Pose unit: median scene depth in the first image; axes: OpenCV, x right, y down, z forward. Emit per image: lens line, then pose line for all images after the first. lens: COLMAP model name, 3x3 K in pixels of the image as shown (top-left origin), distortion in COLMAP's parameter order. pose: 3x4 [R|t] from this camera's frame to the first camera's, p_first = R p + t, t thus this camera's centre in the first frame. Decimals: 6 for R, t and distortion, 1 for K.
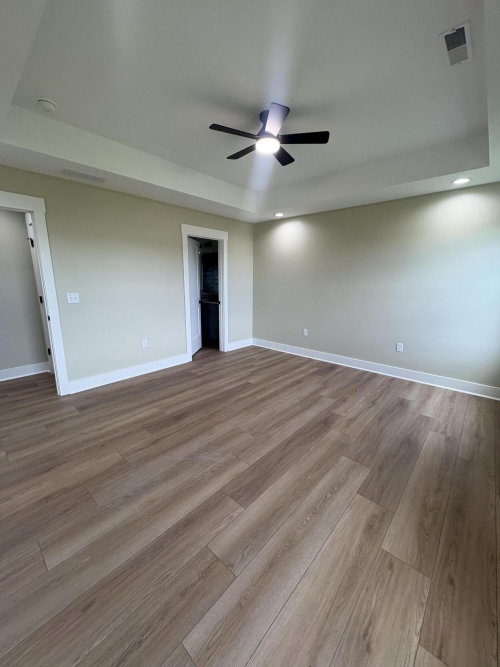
lens RADIAL K [[264.1, 0, 251.6], [0, 264.1, 336.0], [0, 0, 1]] dist [0.001892, 0.000197]
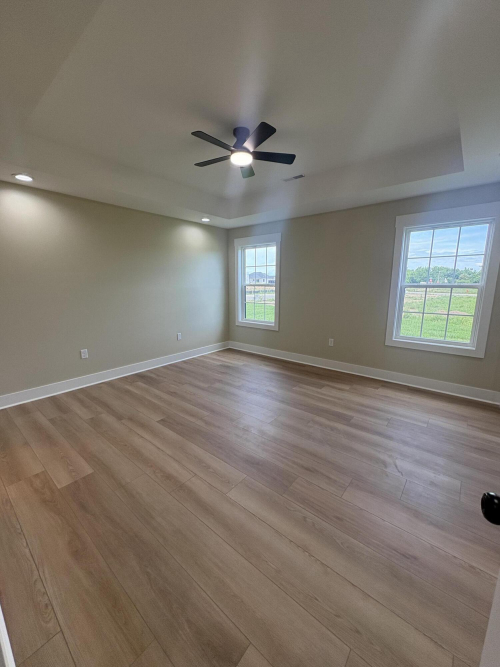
lens RADIAL K [[264.1, 0, 252.6], [0, 264.1, 332.3], [0, 0, 1]] dist [0.001892, 0.000197]
pose [[-0.034554, -0.191349, 0.980914, -0.694806], [0.218490, 0.956311, 0.194246, -0.147147], [-0.975227, 0.221032, 0.008763, 0.672002]]
